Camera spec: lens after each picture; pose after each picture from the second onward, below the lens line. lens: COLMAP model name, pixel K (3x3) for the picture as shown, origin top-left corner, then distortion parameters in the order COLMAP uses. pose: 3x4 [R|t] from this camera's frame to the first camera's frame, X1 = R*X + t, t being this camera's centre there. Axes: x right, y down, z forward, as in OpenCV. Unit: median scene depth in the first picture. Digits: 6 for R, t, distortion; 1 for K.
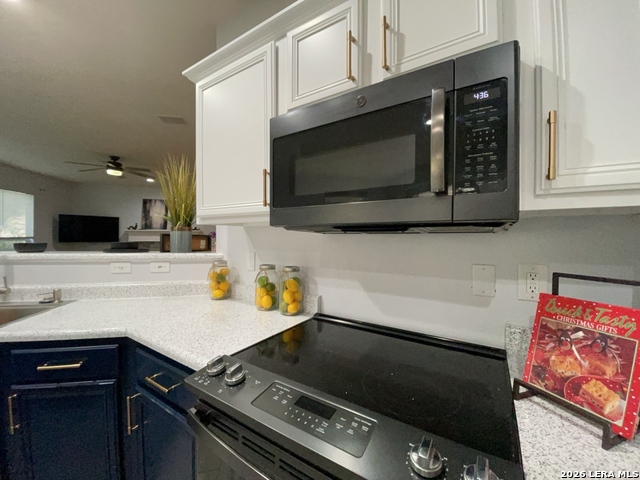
lens RADIAL K [[257.8, 0, 319.0], [0, 257.8, 239.0], [0, 0, 1]] dist [0.023084, -0.021683]
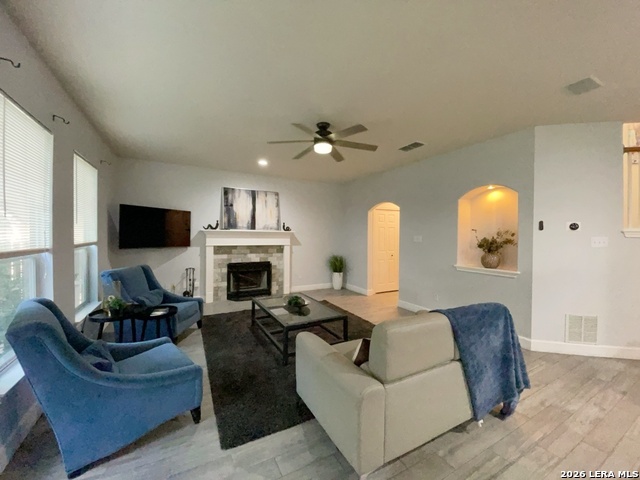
lens RADIAL K [[257.8, 0, 319.0], [0, 257.8, 239.0], [0, 0, 1]] dist [0.023084, -0.021683]
pose [[0.955084, 0.003746, 0.296310, -0.647385], [-0.007340, 0.999912, 0.011017, -0.019417], [-0.296243, -0.012697, 0.955028, 0.231102]]
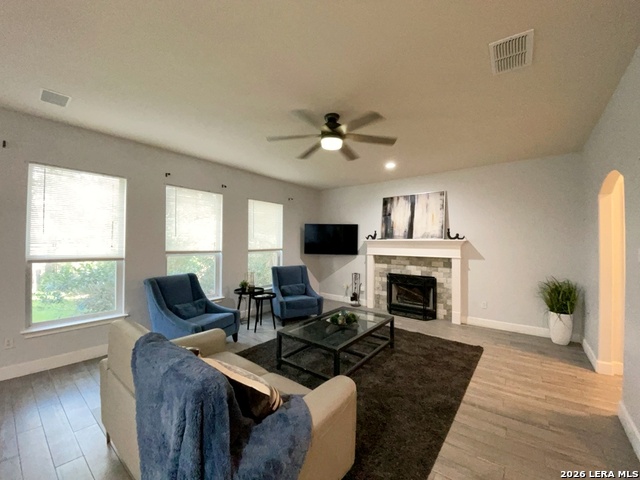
lens RADIAL K [[257.8, 0, 319.0], [0, 257.8, 239.0], [0, 0, 1]] dist [0.023084, -0.021683]
pose [[0.646981, -0.009680, -0.762445, -0.238224], [-0.012789, 0.999641, -0.023543, -0.017247], [0.762399, 0.024983, 0.646625, 0.390305]]
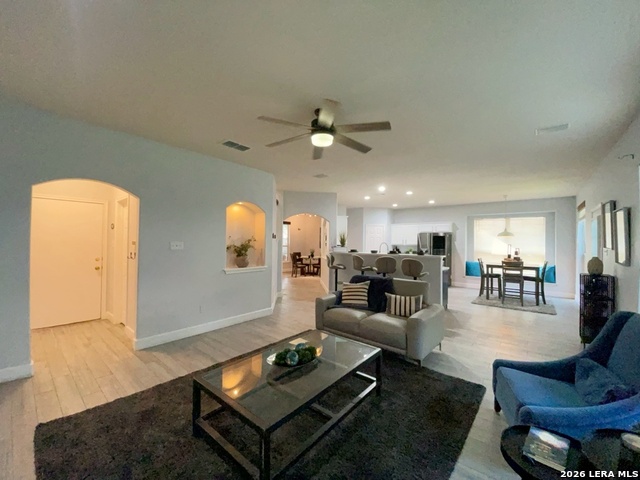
lens RADIAL K [[257.8, 0, 319.0], [0, 257.8, 239.0], [0, 0, 1]] dist [0.023084, -0.021683]
pose [[-0.622157, 0.003184, 0.782886, -0.792819], [-0.003959, 0.999966, -0.007214, -0.024411], [-0.782883, -0.007587, -0.622123, 0.867762]]
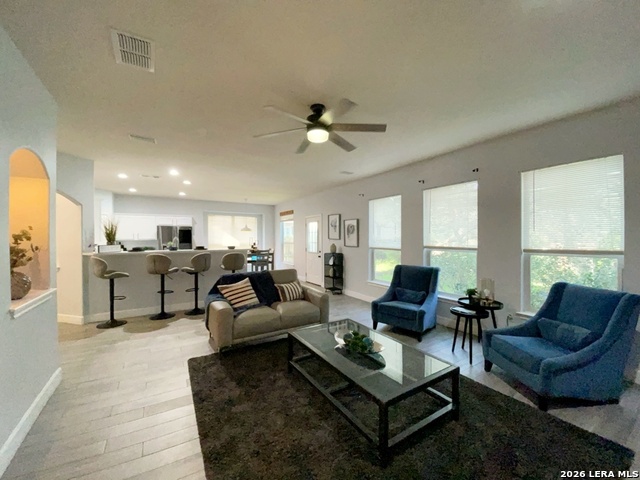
lens RADIAL K [[257.8, 0, 319.0], [0, 257.8, 239.0], [0, 0, 1]] dist [0.023084, -0.021683]
pose [[-0.936476, 0.004900, -0.350698, -0.377613], [-0.001505, 0.999837, 0.017987, -0.028511], [0.350729, 0.017372, -0.936316, 0.986693]]
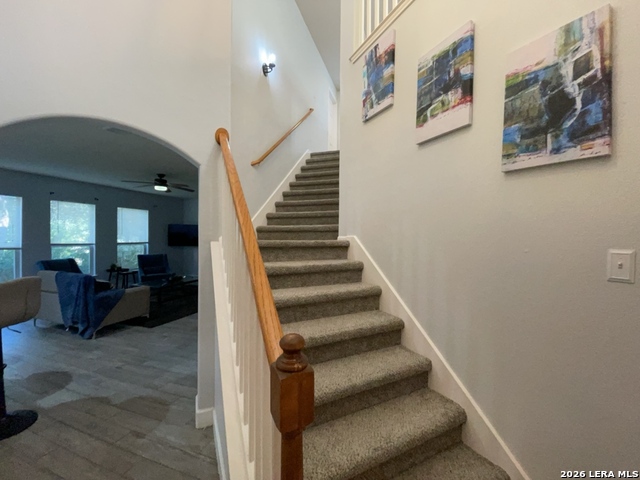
lens RADIAL K [[257.8, 0, 319.0], [0, 257.8, 239.0], [0, 0, 1]] dist [0.023084, -0.021683]
pose [[0.866199, 0.005024, -0.499674, 0.263766], [-0.009552, 0.999933, -0.006504, -0.018415], [0.499608, 0.010406, 0.866189, 0.222600]]
